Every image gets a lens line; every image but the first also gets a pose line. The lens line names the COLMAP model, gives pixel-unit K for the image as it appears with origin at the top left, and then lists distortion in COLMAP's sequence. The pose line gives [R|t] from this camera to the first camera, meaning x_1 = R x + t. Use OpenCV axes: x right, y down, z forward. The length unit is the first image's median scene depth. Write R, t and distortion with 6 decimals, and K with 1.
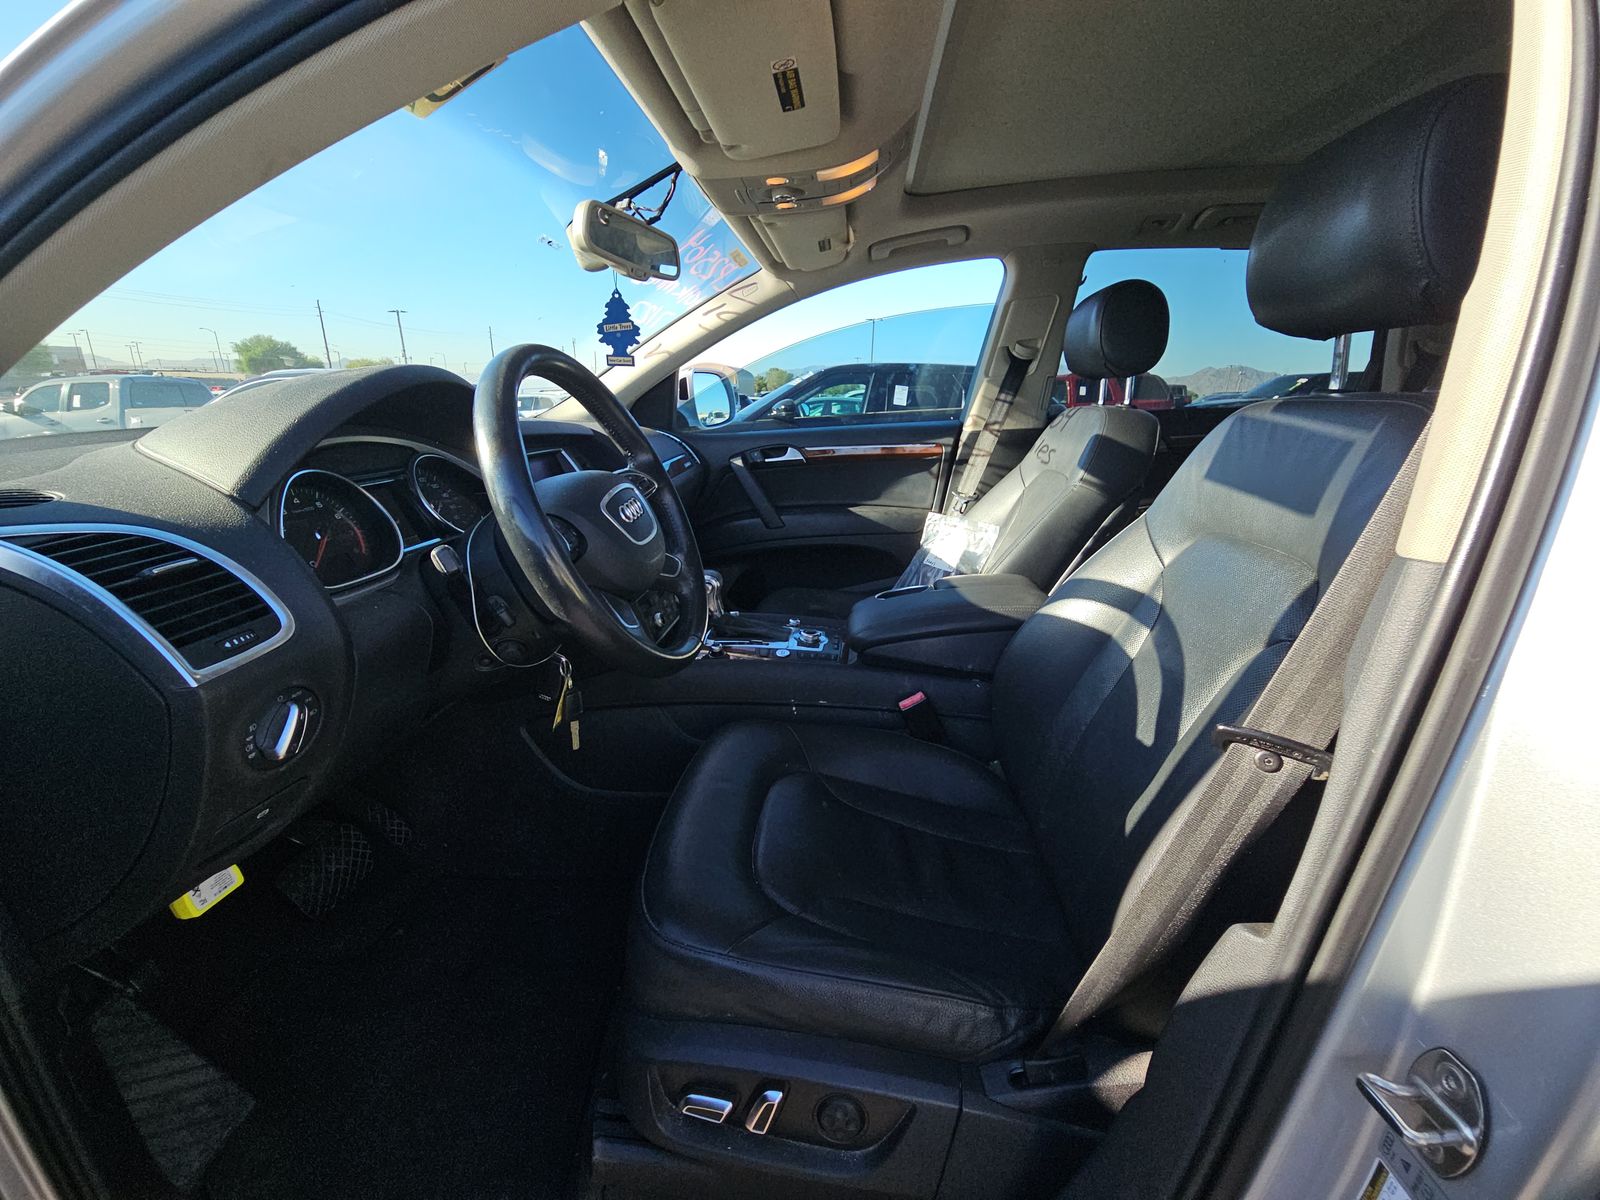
lens RADIAL K [[642.9, 0, 796.9], [0, 642.9, 597.2], [0, 0, 1]] dist [-0.000071, -0.000338]
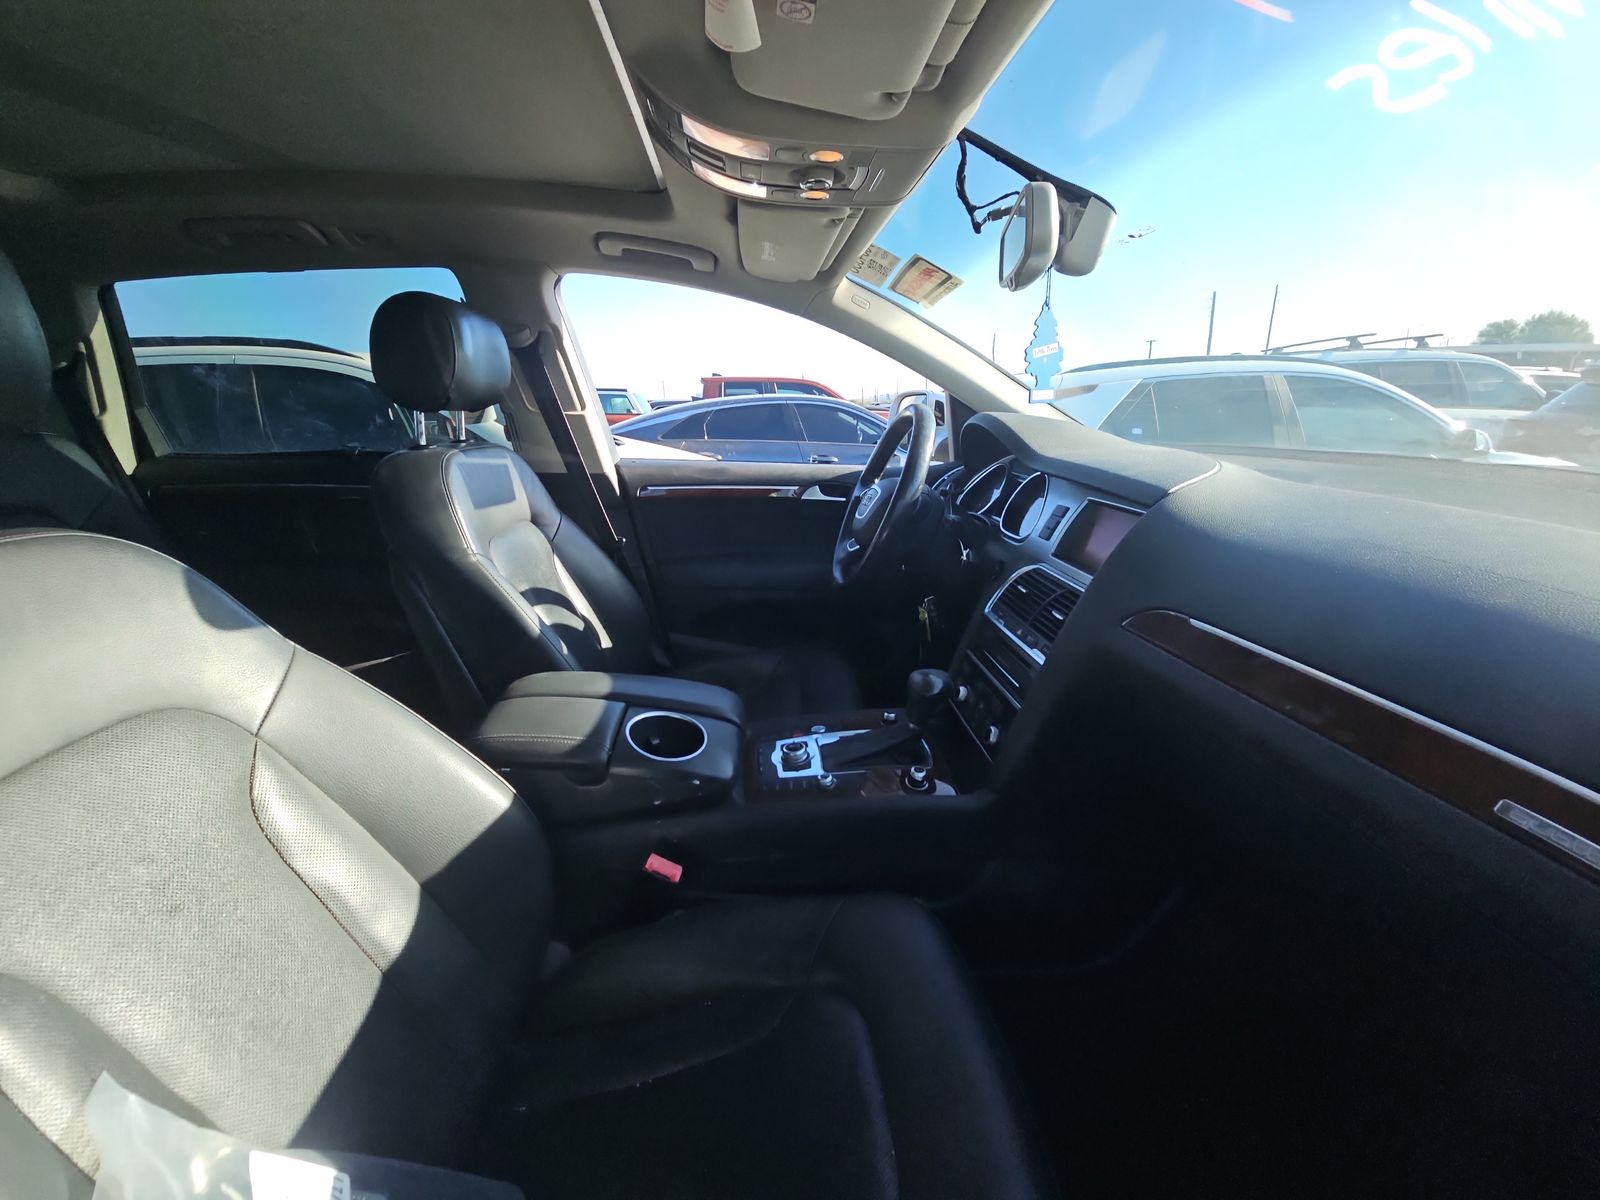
lens RADIAL K [[642.9, 0, 796.9], [0, 642.9, 597.2], [0, 0, 1]] dist [-0.000071, -0.000338]
pose [[-0.987746, 0.047790, -0.148571, 0.088129], [-0.041873, 0.835910, 0.547267, -0.370095], [0.150346, 0.546782, -0.823666, 1.104014]]
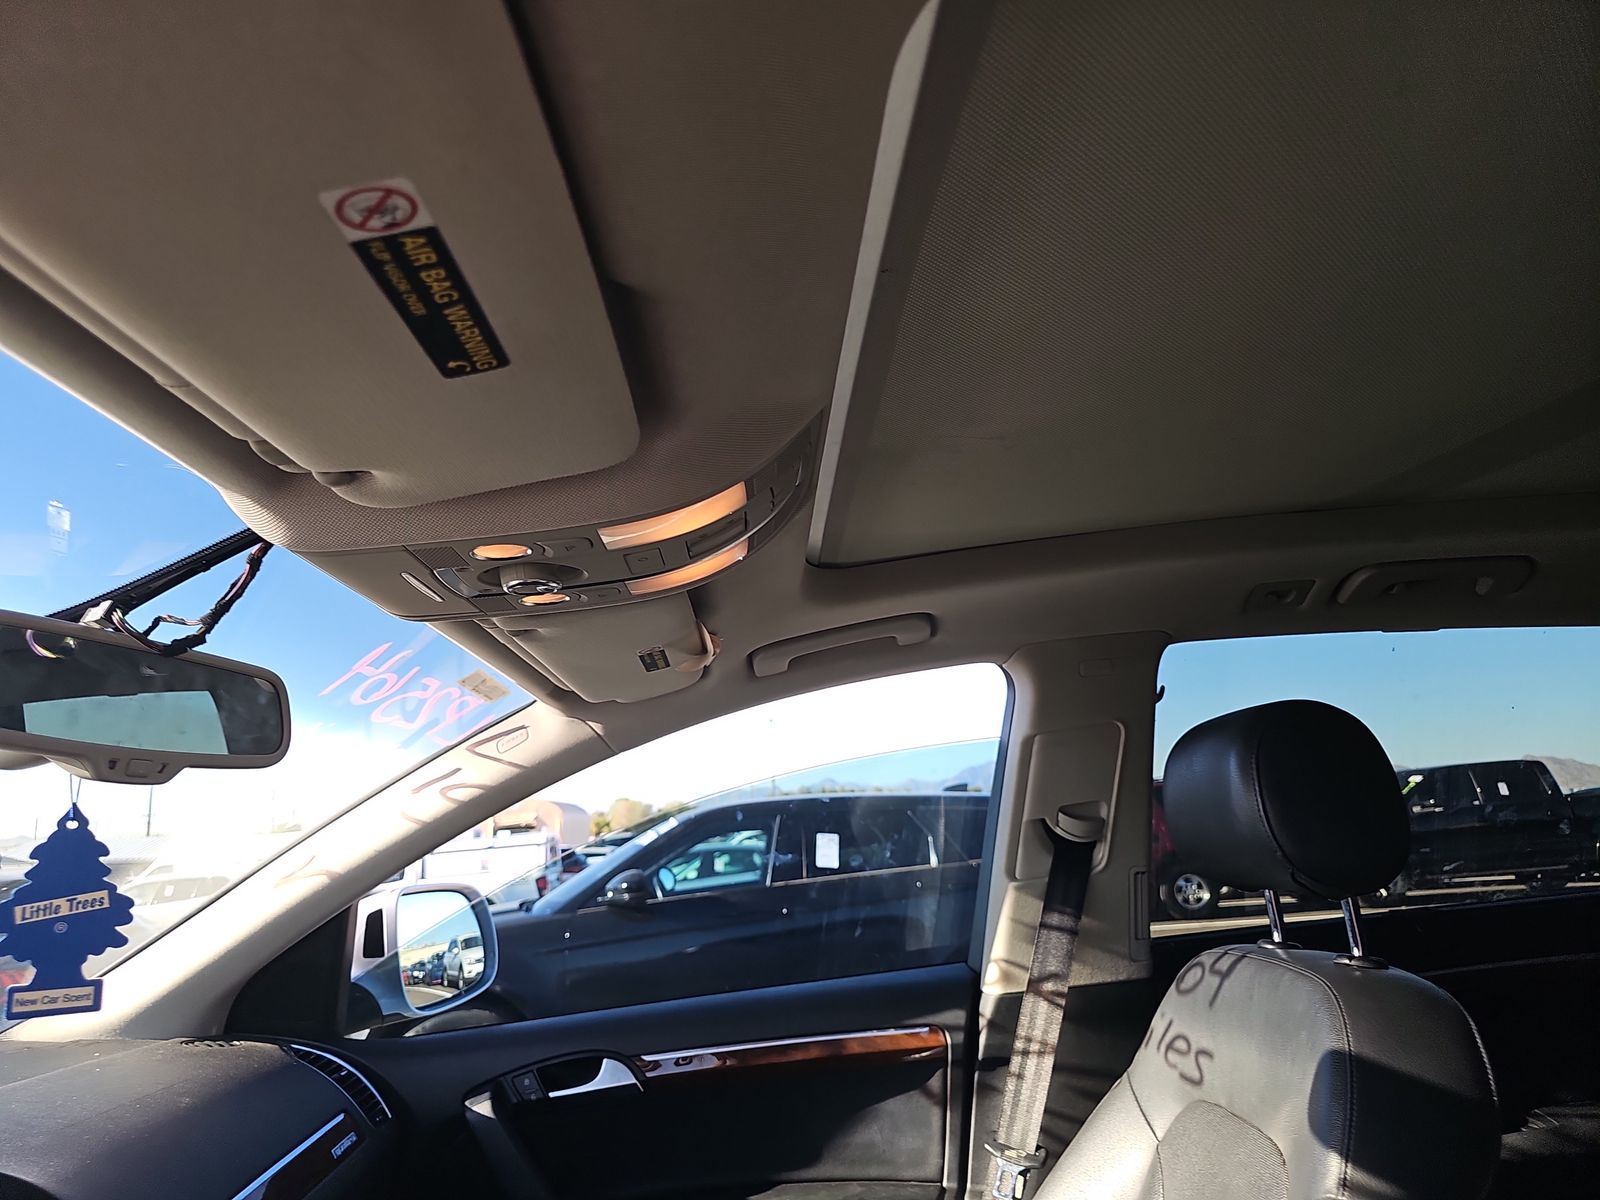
lens RADIAL K [[1067.4, 0, 800.0], [0, 1067.4, 600.0], [0, 0, 1]] dist [0.041510, -0.036255]
pose [[0.989282, -0.035371, 0.141670, 0.031838], [0.101691, 0.863148, -0.494605, -0.146961], [-0.104788, 0.503710, 0.857494, 0.228524]]
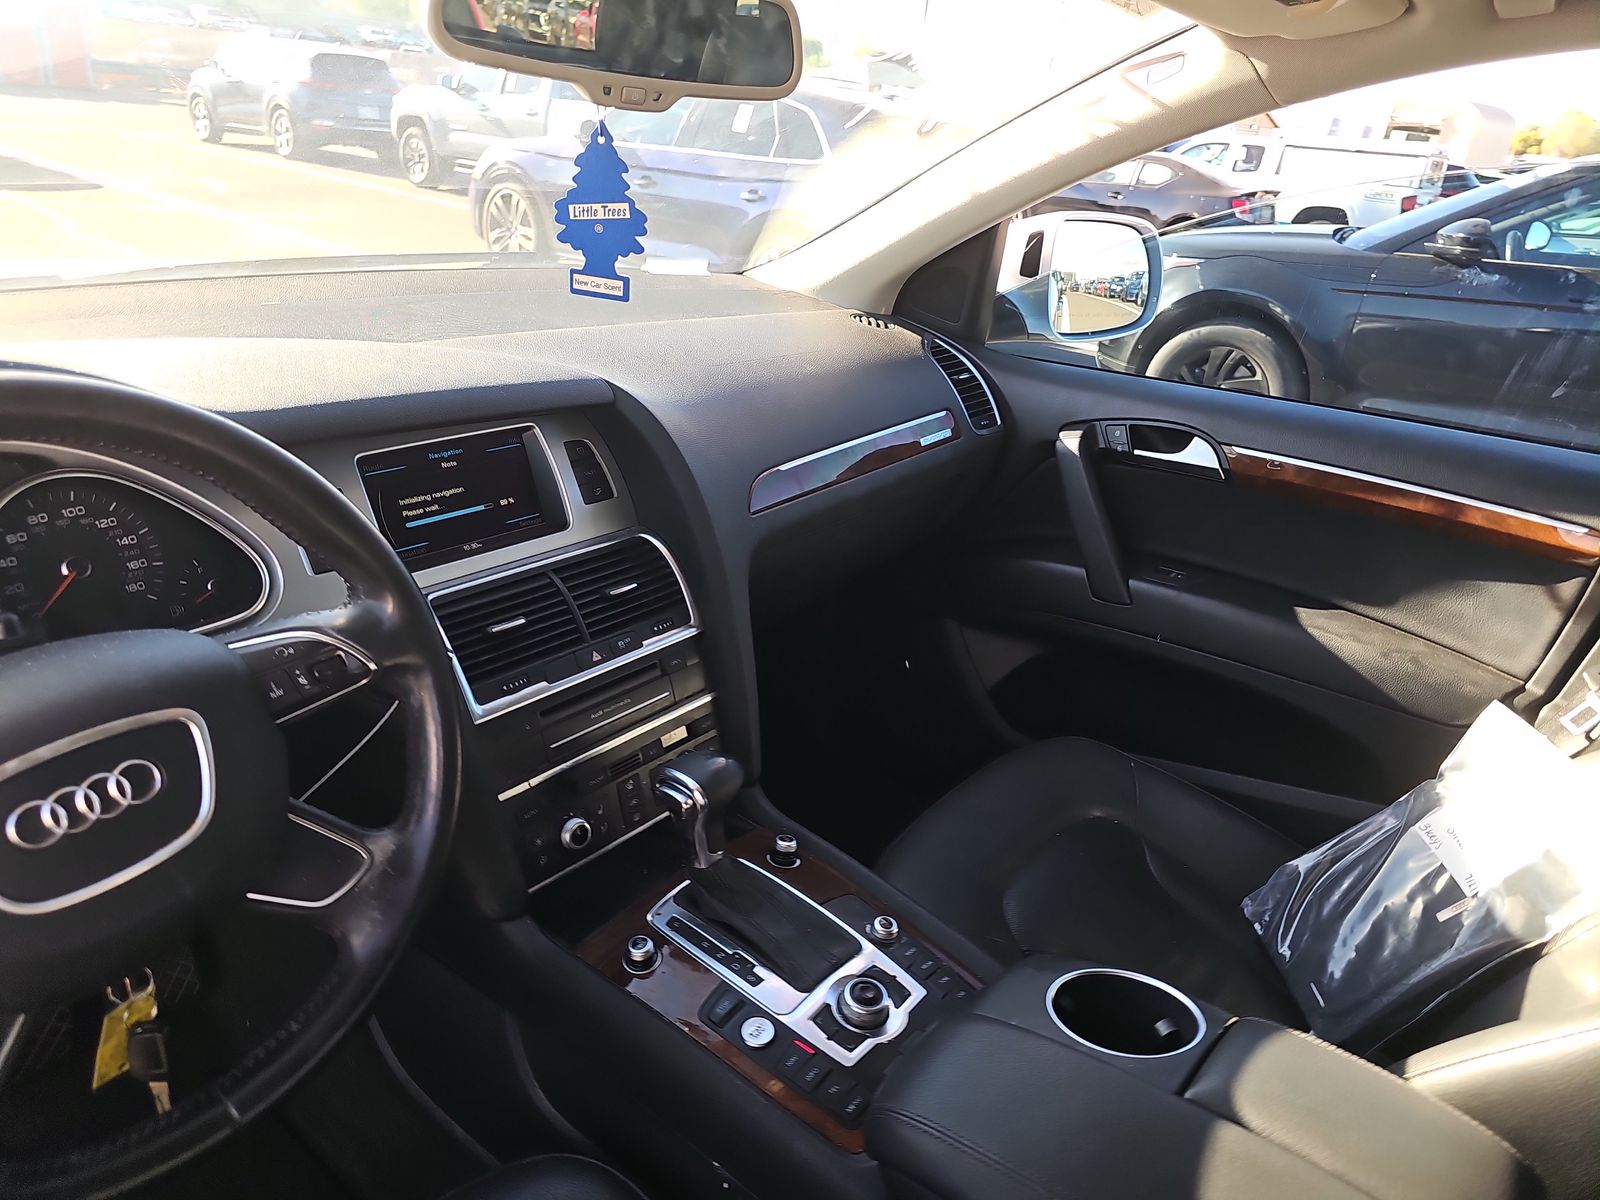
lens RADIAL K [[1067.4, 0, 800.0], [0, 1067.4, 600.0], [0, 0, 1]] dist [0.041510, -0.036255]
pose [[0.827364, 0.303454, -0.472636, 0.169257], [-0.256713, 0.952758, 0.162330, -0.207261], [0.499567, -0.012974, 0.866178, 0.277512]]
